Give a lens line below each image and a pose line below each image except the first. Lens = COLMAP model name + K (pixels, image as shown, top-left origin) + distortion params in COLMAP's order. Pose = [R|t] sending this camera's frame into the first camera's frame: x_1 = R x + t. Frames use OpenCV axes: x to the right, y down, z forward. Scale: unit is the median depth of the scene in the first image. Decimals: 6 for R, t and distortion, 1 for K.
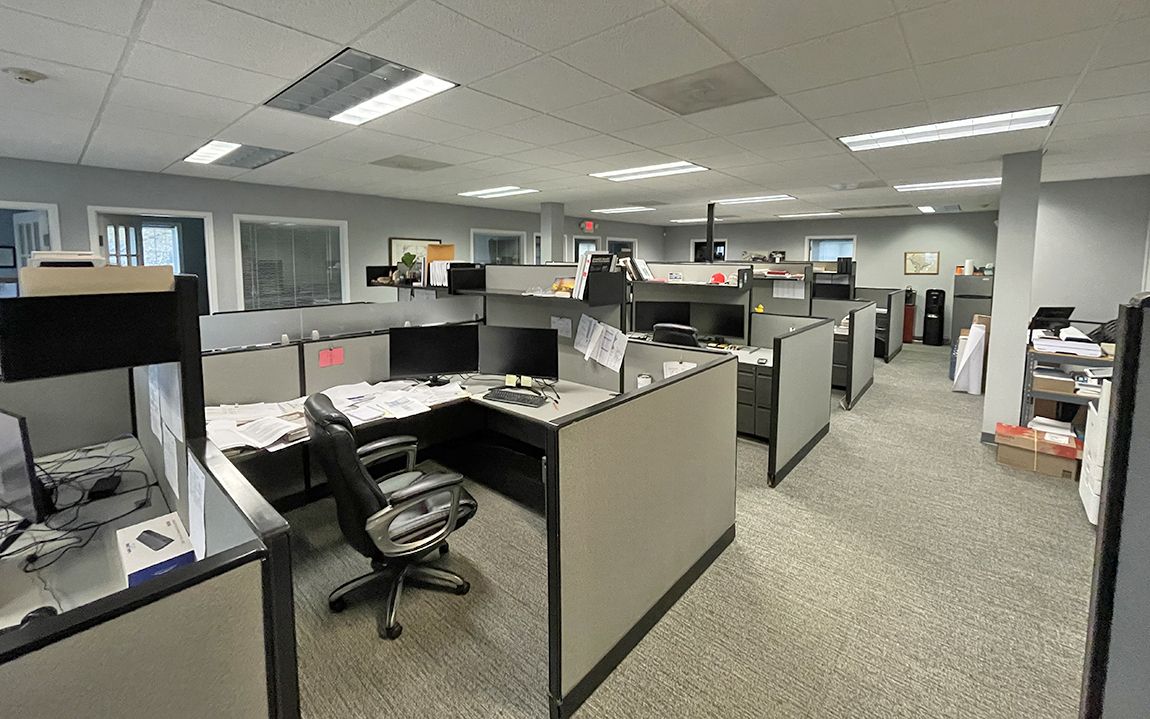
lens RADIAL K [[464.2, 0, 575.0], [0, 464.2, 361.4], [0, 0, 1]] dist [-0.001607, -0.000297]
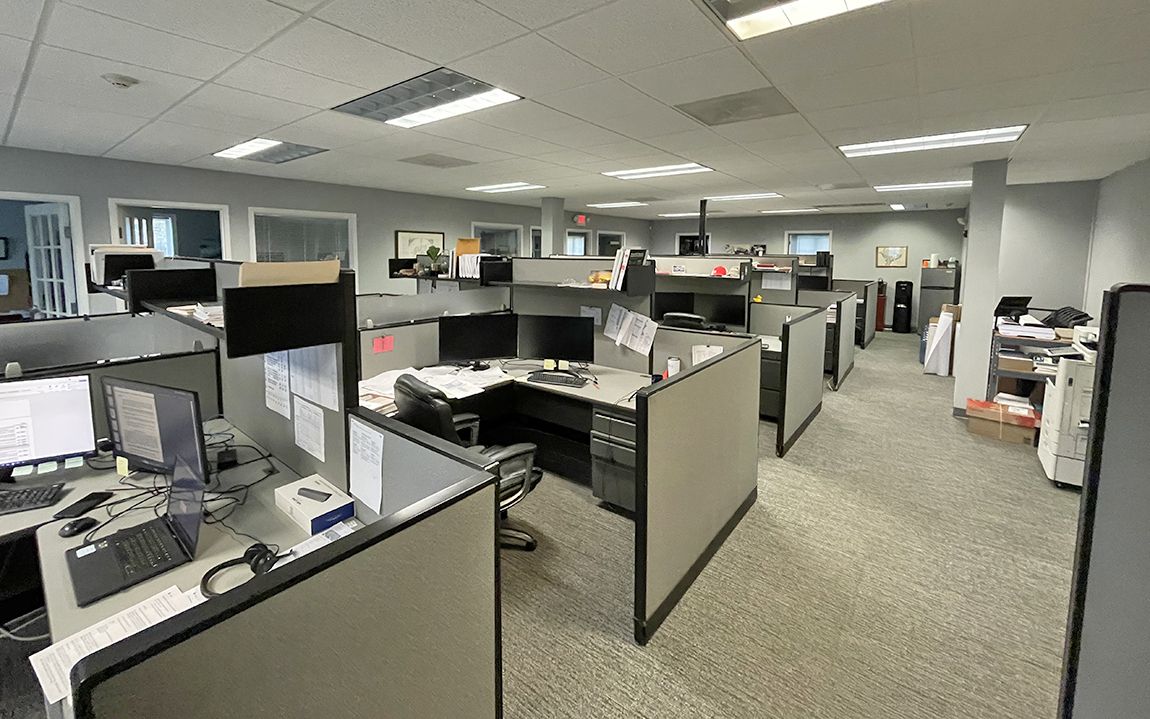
lens RADIAL K [[462.7, 0, 575.0], [0, 462.7, 359.5], [0, 0, 1]] dist [-0.001526, -0.000149]
pose [[0.998309, -0.009797, 0.057303, -0.122090], [0.009016, 0.999863, 0.013879, 0.012635], [-0.057431, -0.013339, 0.998260, -0.080240]]
